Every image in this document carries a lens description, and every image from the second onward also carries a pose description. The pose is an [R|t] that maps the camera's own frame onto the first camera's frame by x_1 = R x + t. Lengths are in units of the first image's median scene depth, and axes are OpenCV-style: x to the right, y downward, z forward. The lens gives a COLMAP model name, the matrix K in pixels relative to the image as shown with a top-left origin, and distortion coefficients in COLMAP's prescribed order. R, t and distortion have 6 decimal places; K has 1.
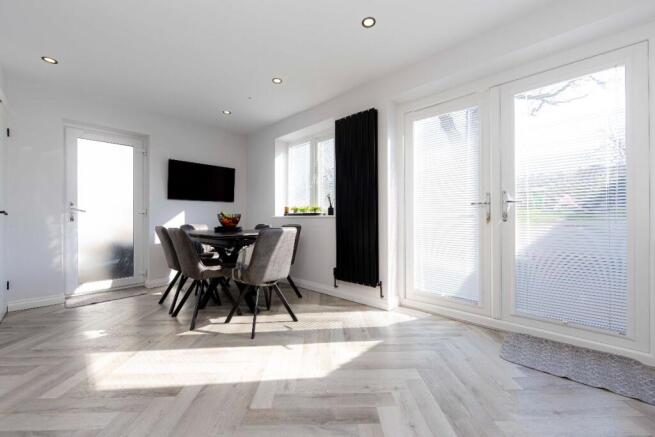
lens RADIAL K [[253.6, 0, 328.8], [0, 253.6, 217.3], [0, 0, 1]] dist [0.000643, 0.000022]
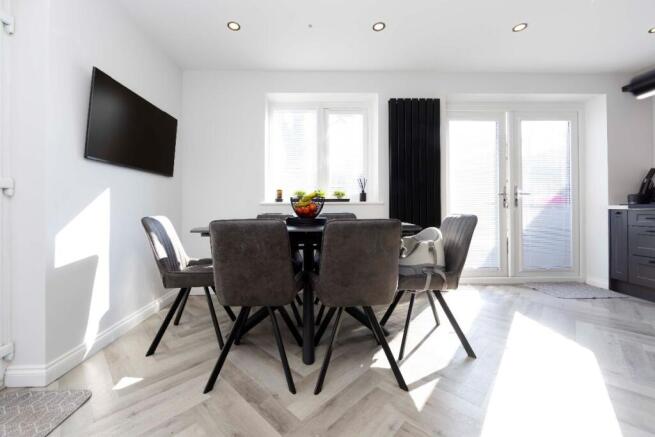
lens RADIAL K [[262.0, 0, 325.8], [0, 262.0, 202.6], [0, 0, 1]] dist [-0.001352, -0.000297]
pose [[0.717514, 0.013943, 0.696405, -1.036534], [-0.000916, 0.999818, -0.019074, 0.017294], [-0.696544, 0.013049, 0.717396, 0.640053]]
